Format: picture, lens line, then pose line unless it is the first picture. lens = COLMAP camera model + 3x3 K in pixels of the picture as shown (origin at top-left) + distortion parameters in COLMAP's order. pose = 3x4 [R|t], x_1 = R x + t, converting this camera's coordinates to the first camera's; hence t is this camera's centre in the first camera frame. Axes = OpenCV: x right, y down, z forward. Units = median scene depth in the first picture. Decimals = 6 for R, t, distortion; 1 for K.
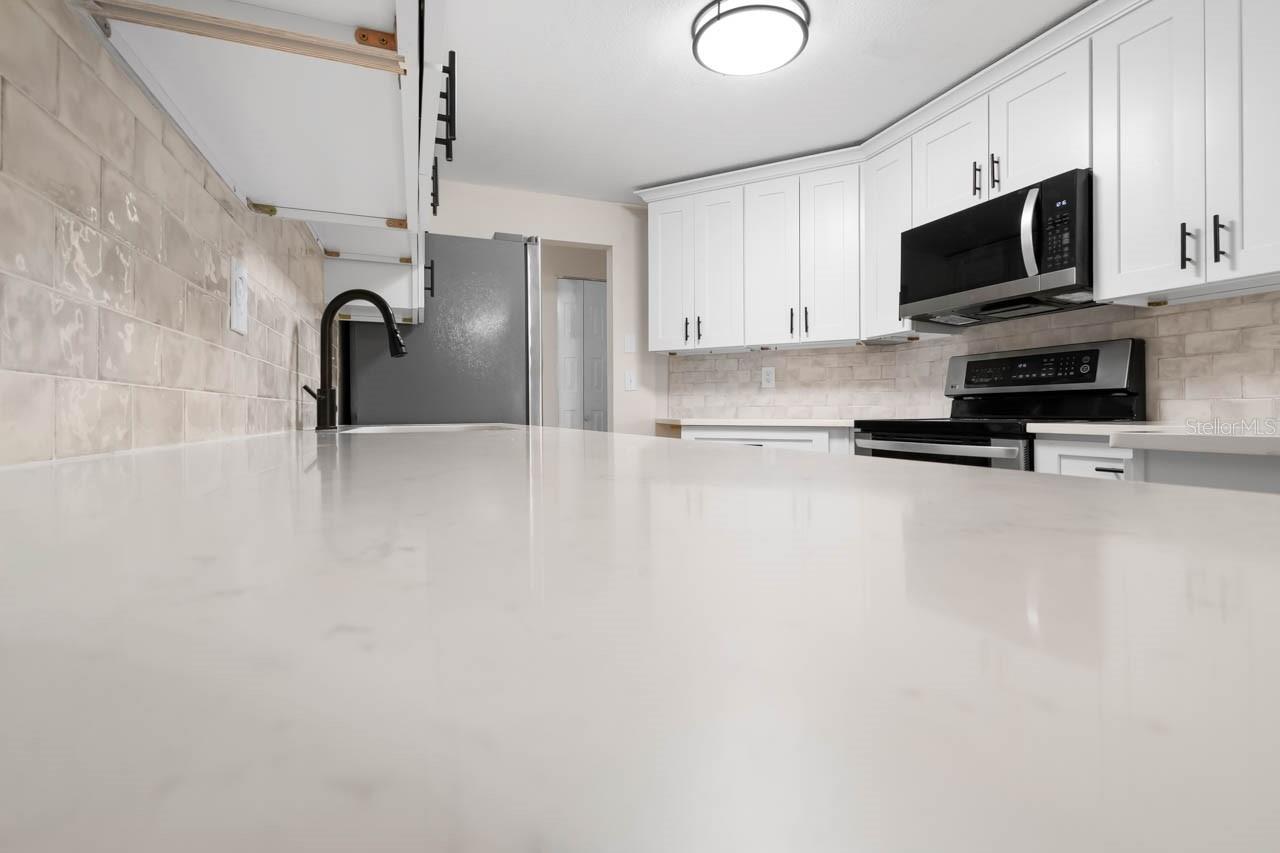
lens RADIAL K [[589.2, 0, 638.9], [0, 589.2, 416.2], [0, 0, 1]] dist [0.006673, -0.002381]
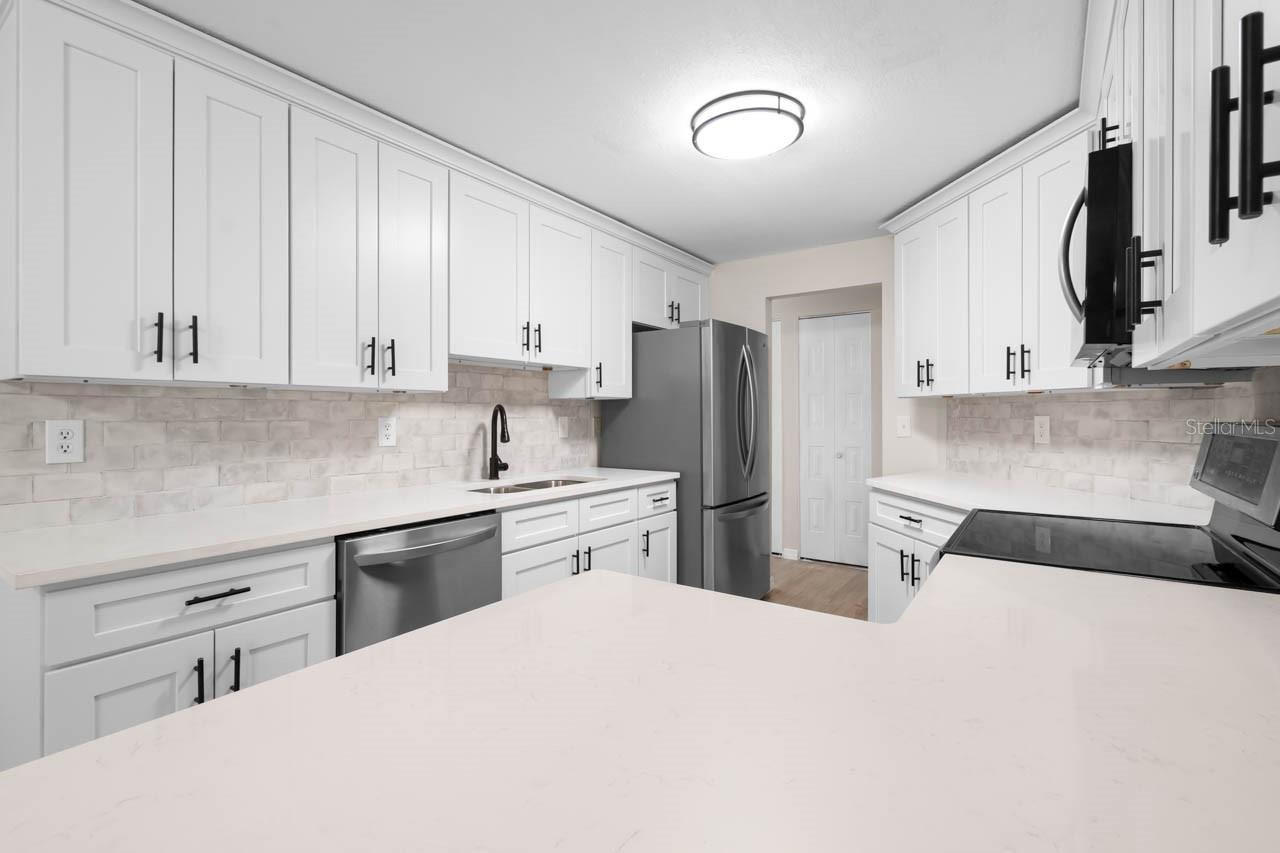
lens RADIAL K [[589.2, 0, 614.8], [0, 589.2, 419.2], [0, 0, 1]] dist [0.006673, -0.002381]
pose [[0.540999, 0.009399, -0.840970, 0.660883], [-0.002972, 0.999953, 0.009264, -0.100726], [0.841018, -0.002512, 0.541002, 0.172814]]
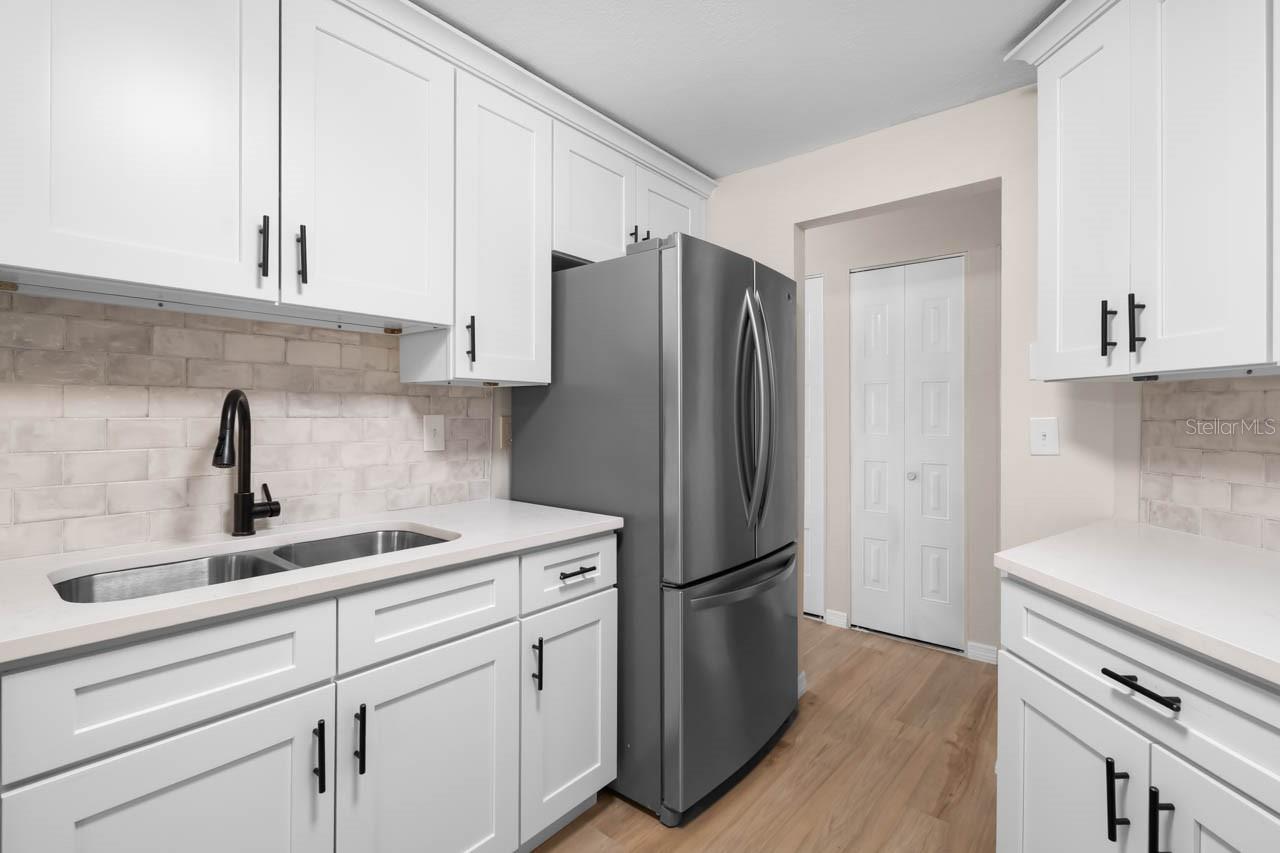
lens RADIAL K [[589.2, 0, 622.4], [0, 589.2, 421.1], [0, 0, 1]] dist [0.006673, -0.002381]
pose [[0.479657, 0.016189, -0.877306, 0.327820], [-0.007582, 0.999869, 0.014306, -0.099103], [0.877423, -0.000210, 0.479717, 0.580888]]
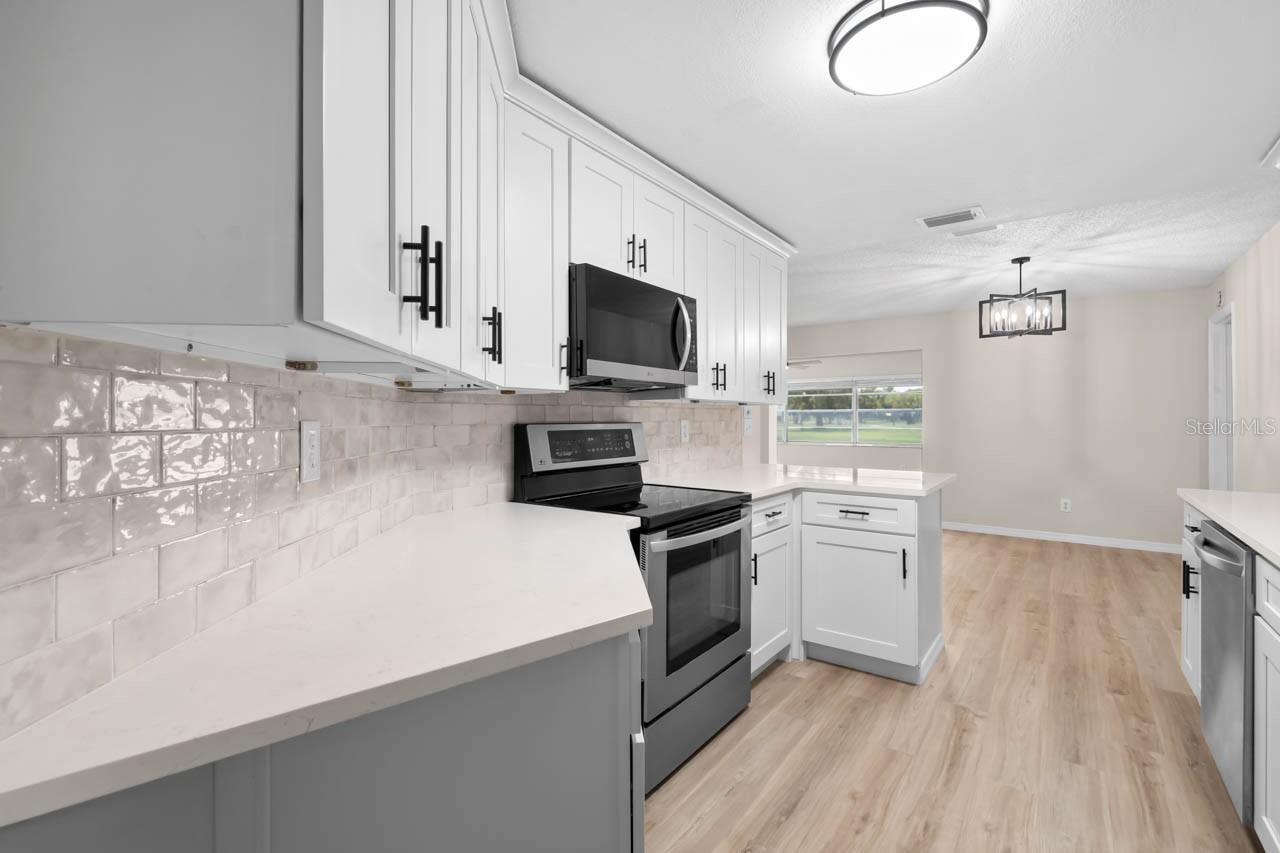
lens RADIAL K [[589.2, 0, 635.5], [0, 589.2, 406.1], [0, 0, 1]] dist [0.006673, -0.002381]
pose [[-0.523427, 0.015347, 0.851932, -0.210282], [0.000424, 0.999842, -0.017750, -0.103522], [-0.852070, -0.008930, -0.523351, 1.214983]]
